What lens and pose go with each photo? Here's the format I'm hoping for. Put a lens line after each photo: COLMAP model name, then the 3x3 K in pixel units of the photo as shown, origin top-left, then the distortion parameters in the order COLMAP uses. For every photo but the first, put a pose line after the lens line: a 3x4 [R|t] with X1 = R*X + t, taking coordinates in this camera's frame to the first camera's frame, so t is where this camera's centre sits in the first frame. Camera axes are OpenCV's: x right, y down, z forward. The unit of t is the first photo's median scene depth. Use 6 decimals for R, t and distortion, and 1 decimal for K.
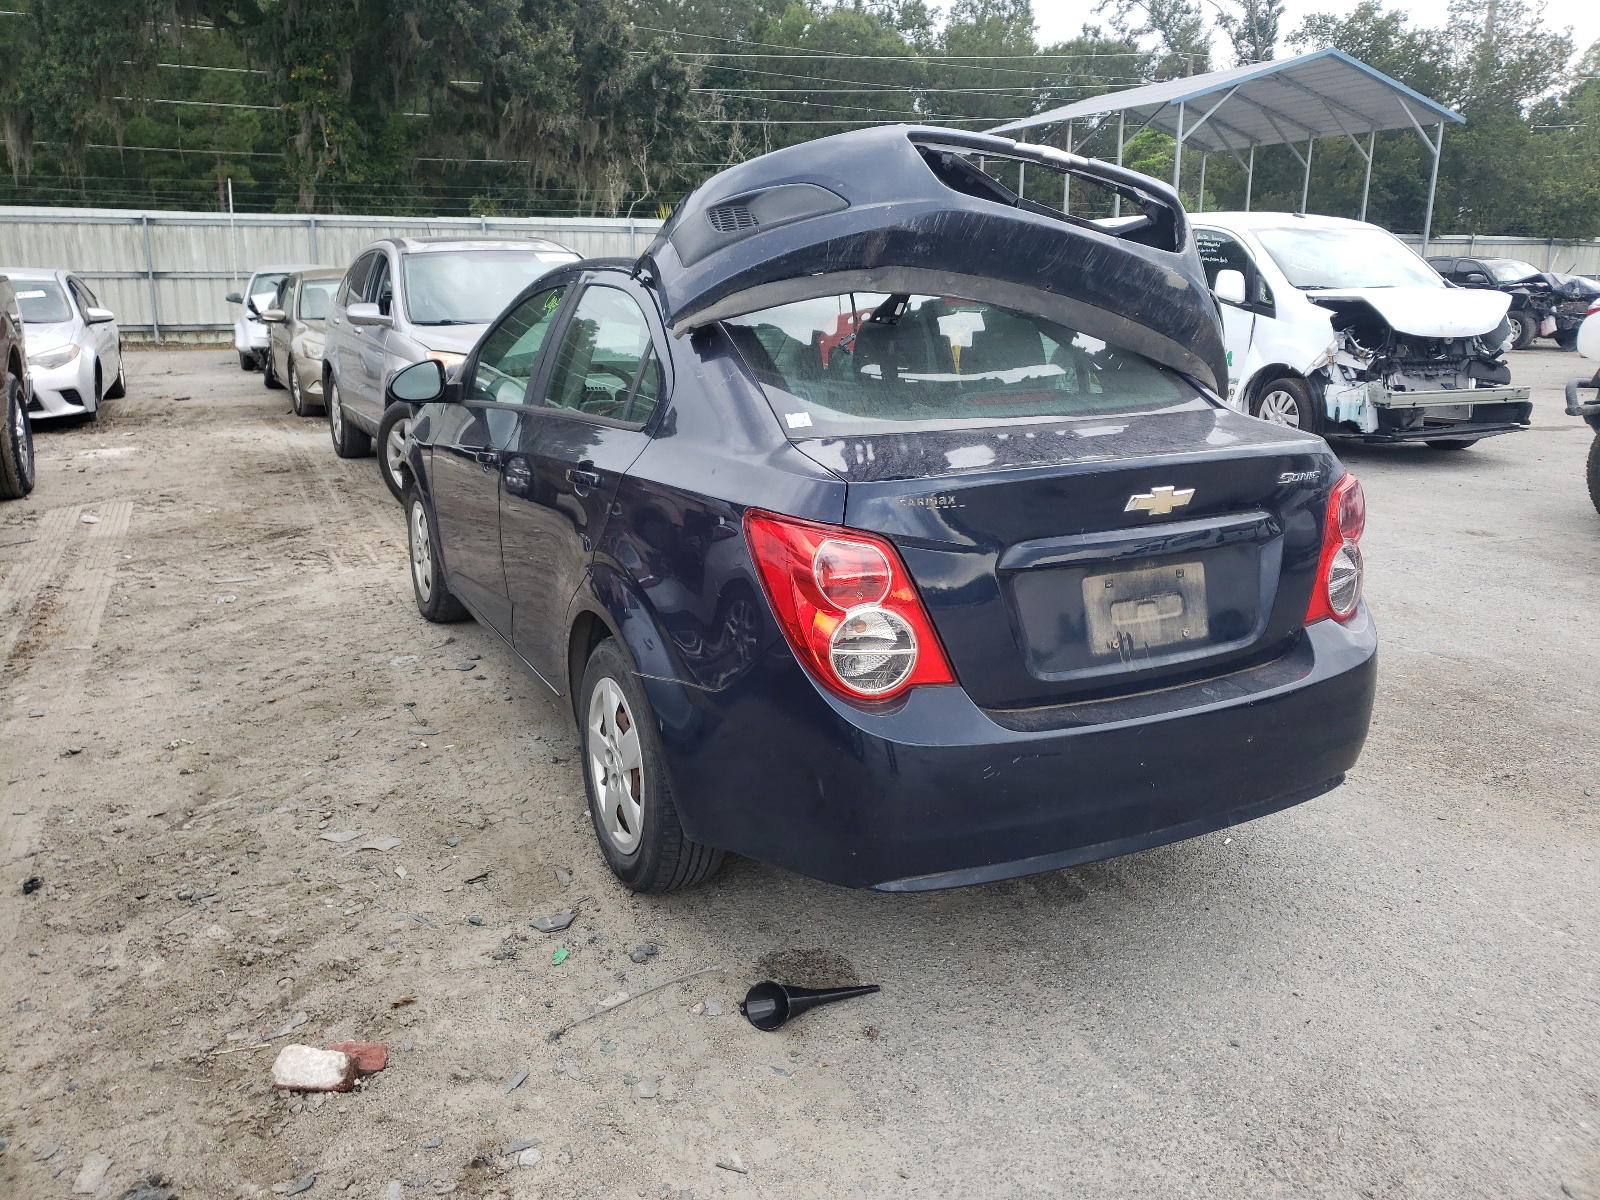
lens RADIAL K [[1188.5, 0, 800.0], [0, 1188.5, 600.0], [0, 0, 1]] dist [0.021179, -0.009265]
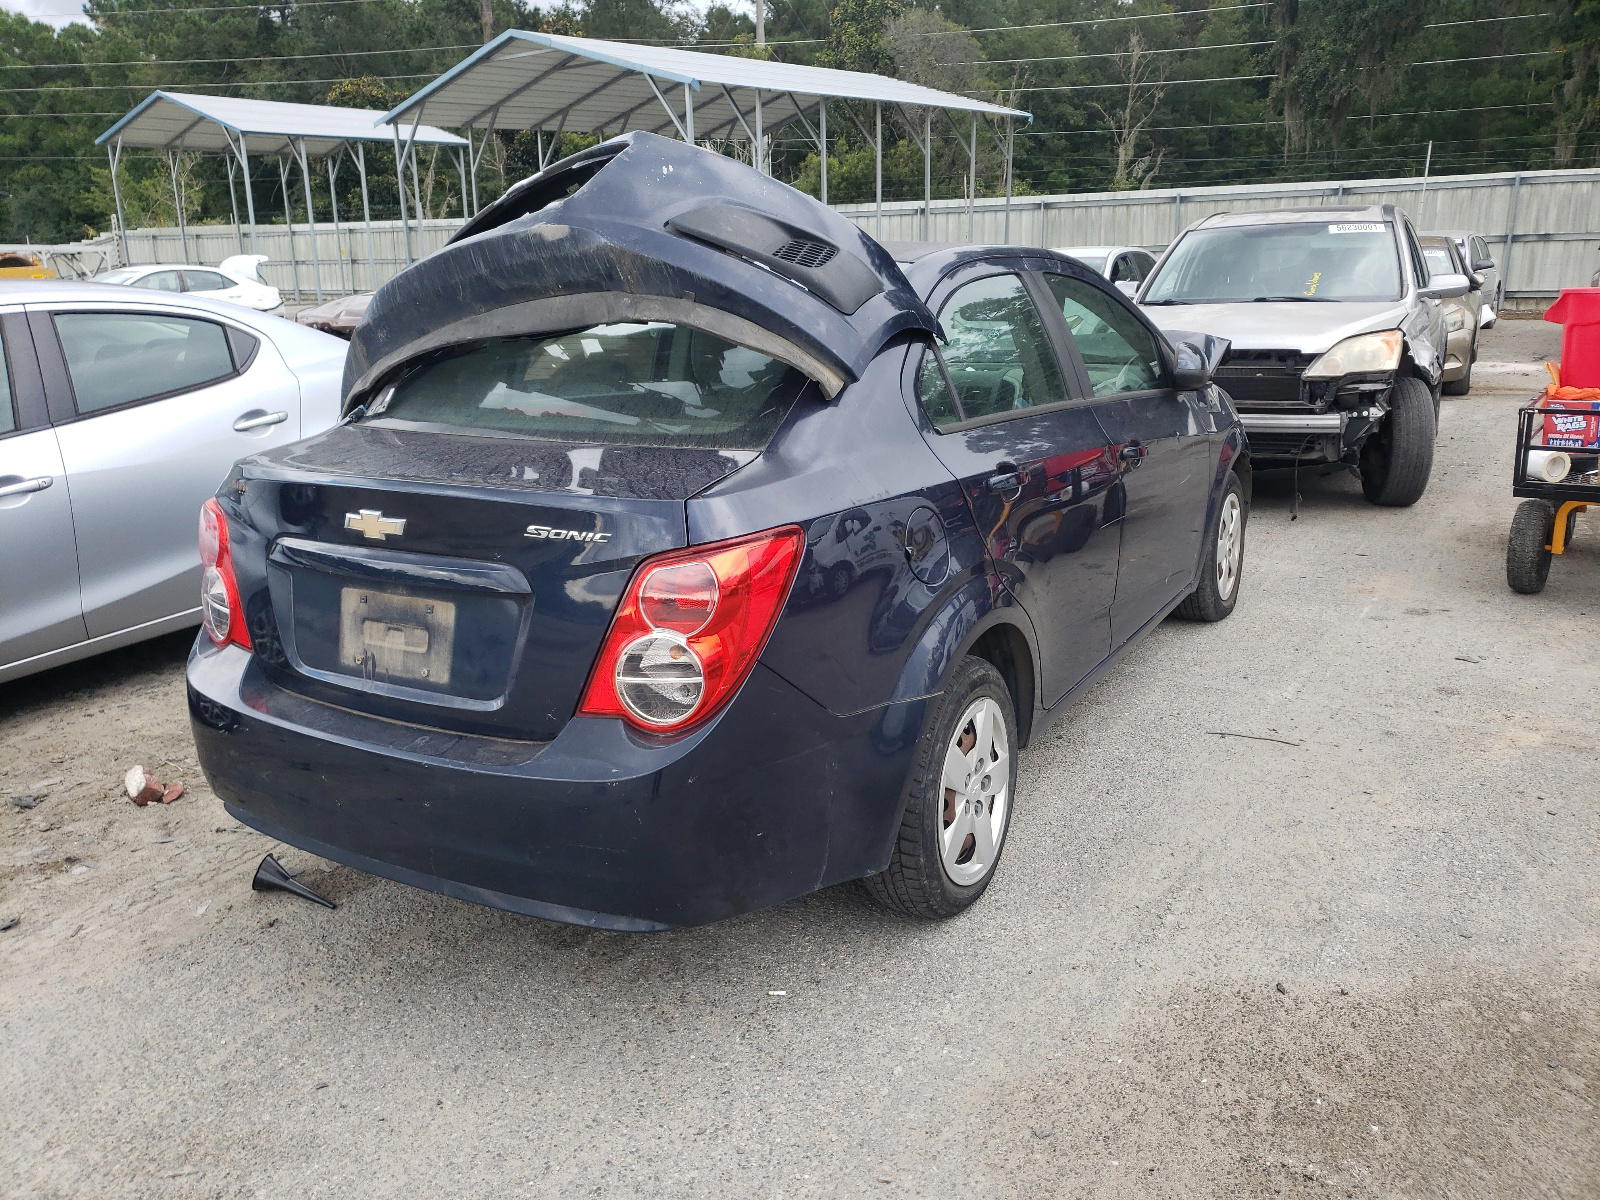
lens RADIAL K [[1188.5, 0, 800.0], [0, 1188.5, 600.0], [0, 0, 1]] dist [0.021179, -0.009265]
pose [[0.573157, 0.211194, -0.791763, 1.220822], [-0.189089, 0.974228, 0.122984, -0.198908], [0.797331, 0.079225, 0.598320, 0.667265]]
